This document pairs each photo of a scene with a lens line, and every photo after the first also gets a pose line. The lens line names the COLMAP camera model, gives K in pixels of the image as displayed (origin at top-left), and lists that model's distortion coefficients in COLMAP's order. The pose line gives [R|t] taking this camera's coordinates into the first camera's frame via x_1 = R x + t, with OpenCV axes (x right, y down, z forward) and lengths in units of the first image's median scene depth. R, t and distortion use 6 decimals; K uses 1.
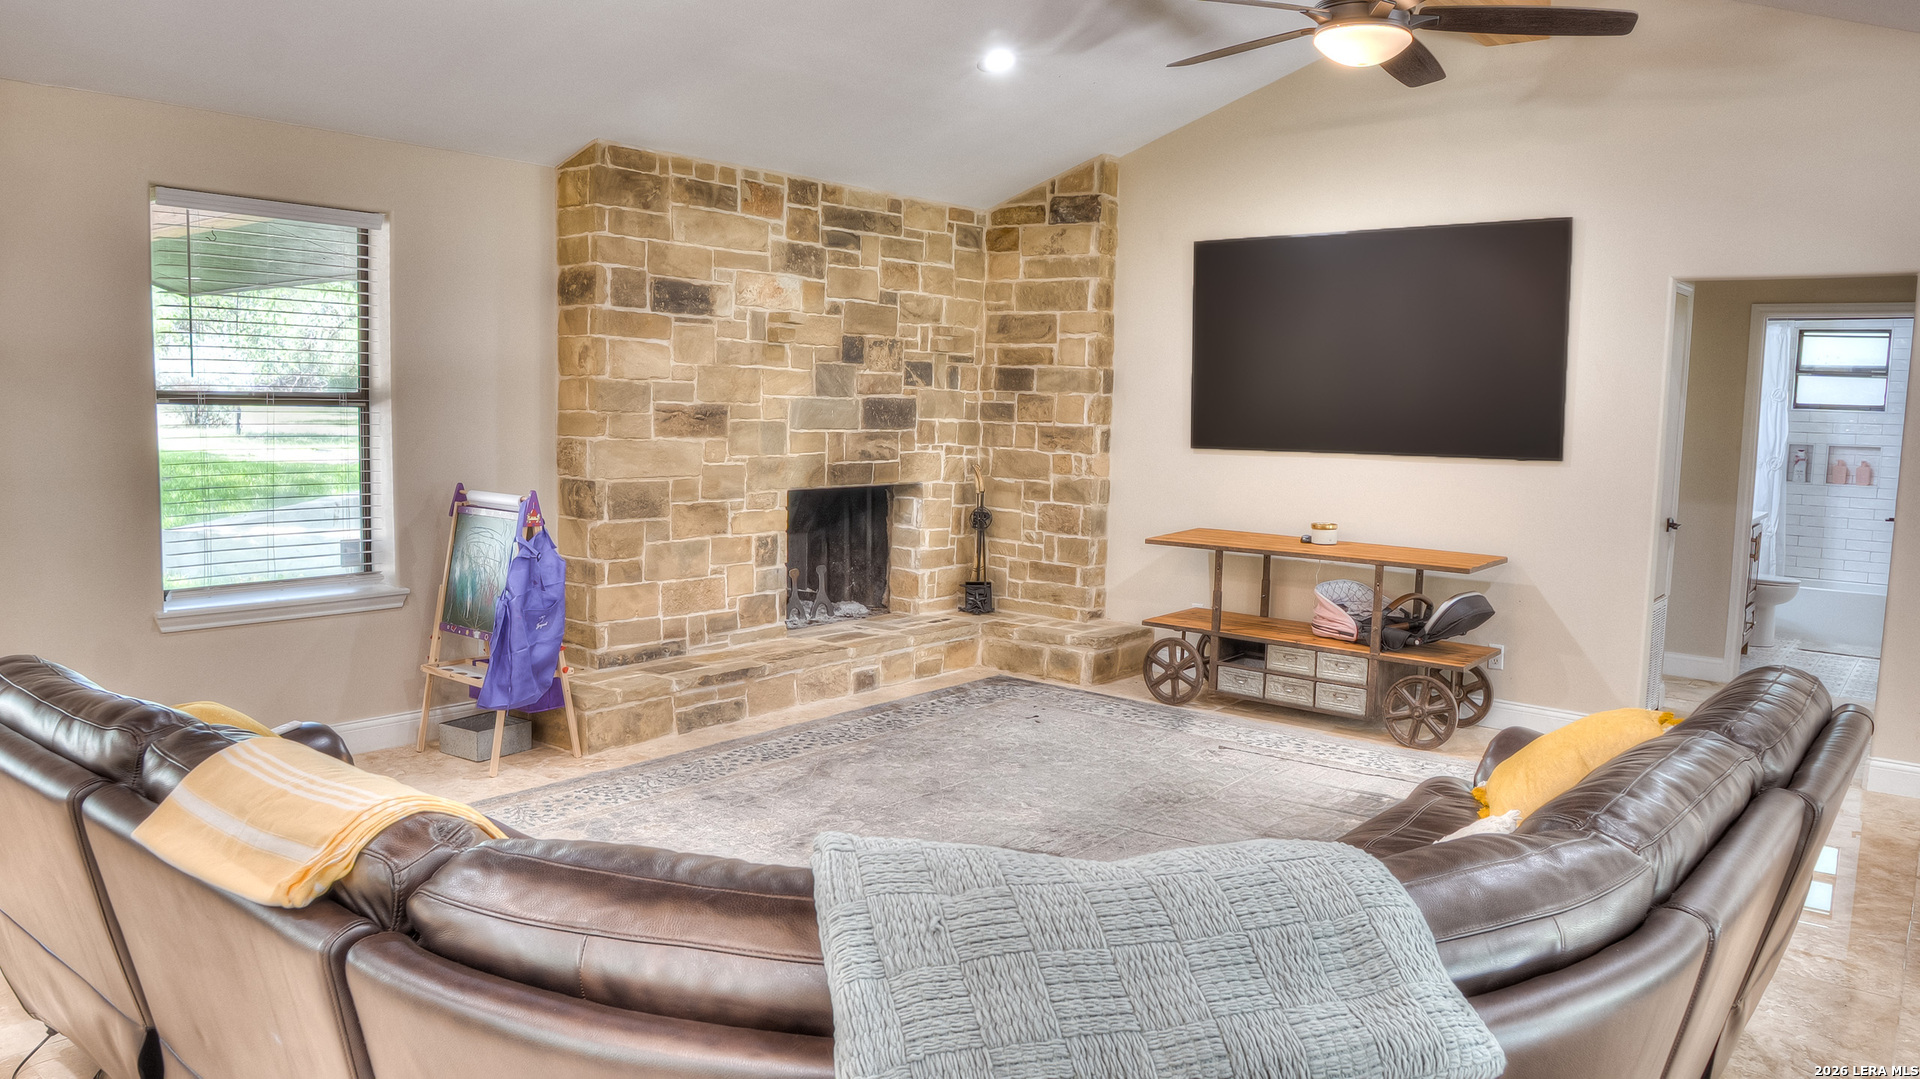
lens RADIAL K [[1344.7, 0, 955.9], [0, 1344.7, 540.1], [0, 0, 1]] dist [-0.109229, 0.070964]
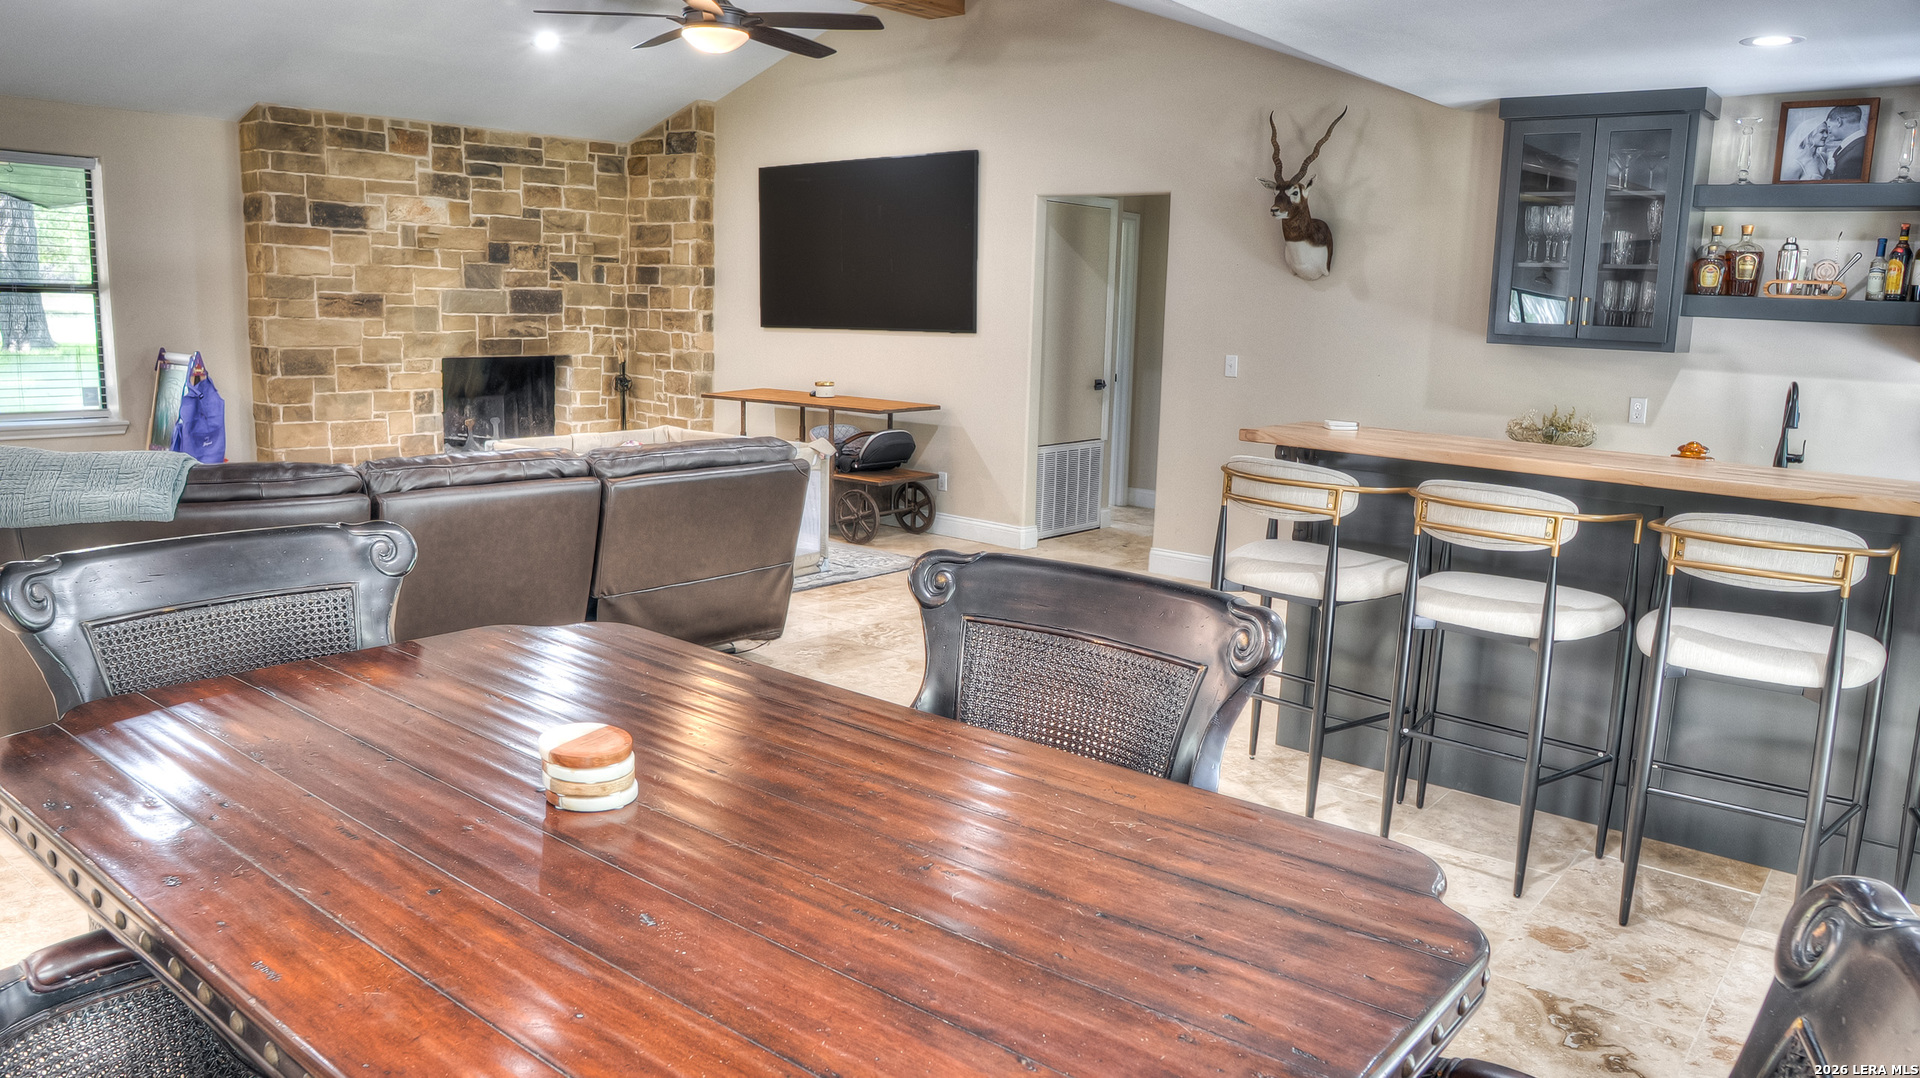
lens RADIAL K [[1344.7, 0, 967.6], [0, 1344.7, 545.5], [0, 0, 1]] dist [-0.109229, 0.070964]
pose [[0.999906, 0.008387, -0.010841, 0.433194], [-0.007566, 0.997255, 0.073656, 0.050702], [0.011429, -0.073567, 0.997225, -0.348204]]
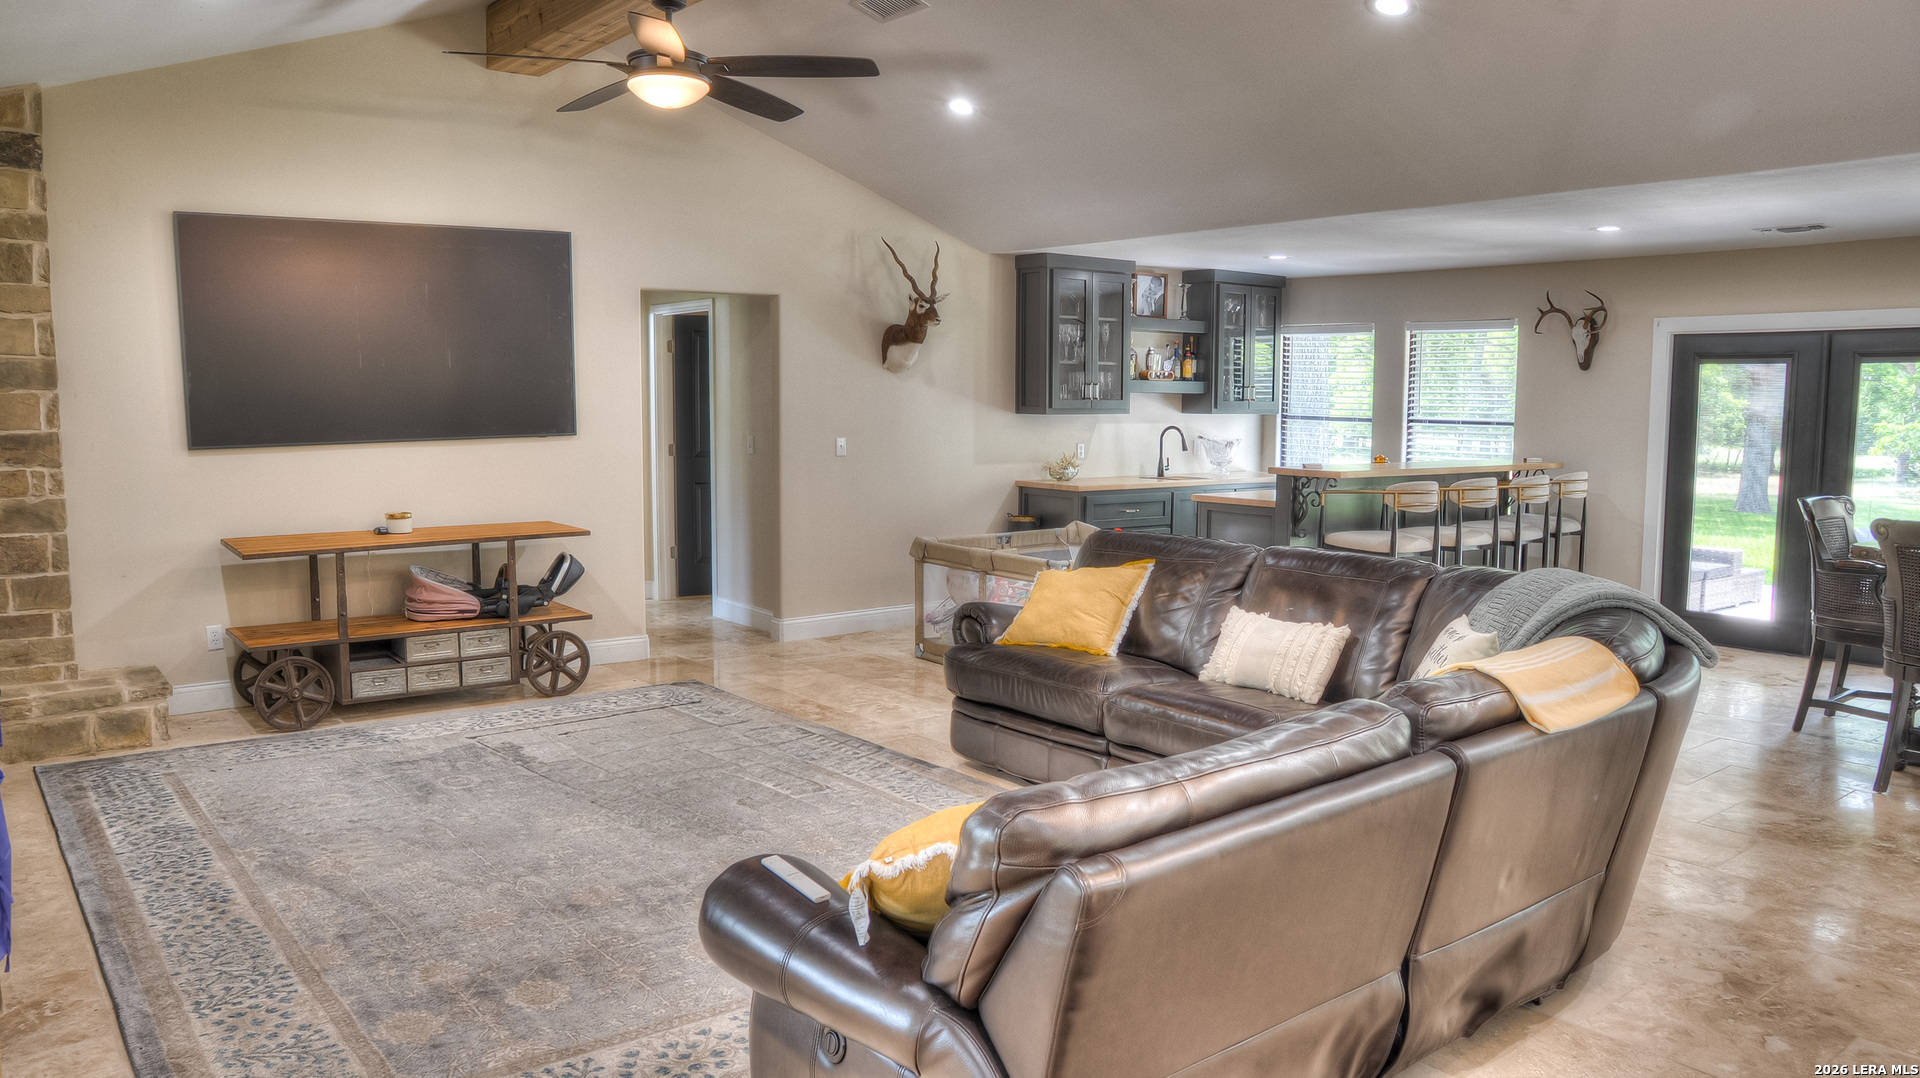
lens RADIAL K [[1344.7, 0, 968.4], [0, 1344.7, 540.0], [0, 0, 1]] dist [-0.109229, 0.070964]
pose [[0.220098, -0.129928, 0.966786, -0.593752], [0.103340, 0.988619, 0.109336, -0.056398], [-0.969989, 0.075843, 0.231019, 0.348960]]
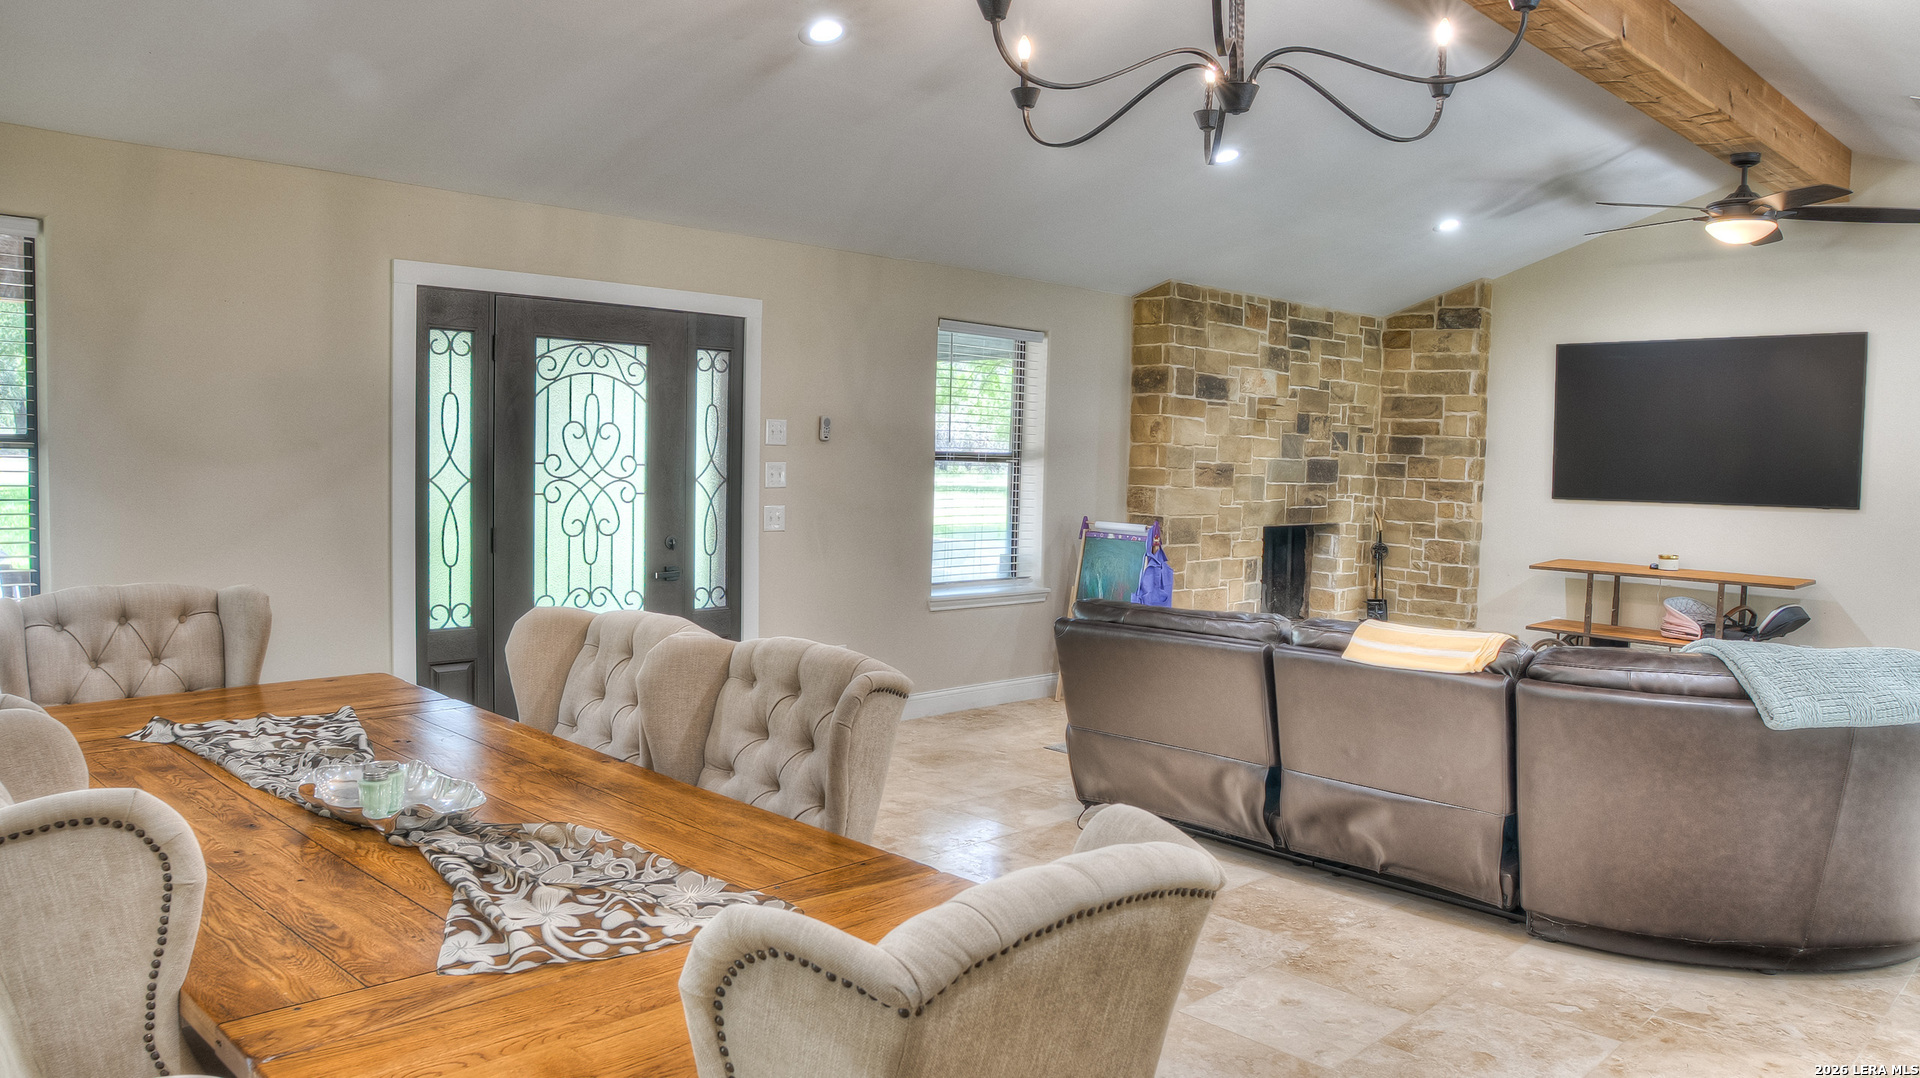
lens RADIAL K [[1344.7, 0, 955.1], [0, 1344.7, 527.7], [0, 0, 1]] dist [-0.109229, 0.070964]
pose [[0.994133, 0.011968, -0.107505, -0.299006], [-0.017006, 0.998793, -0.046070, 0.033042], [0.106824, 0.047628, 0.993137, -0.395337]]
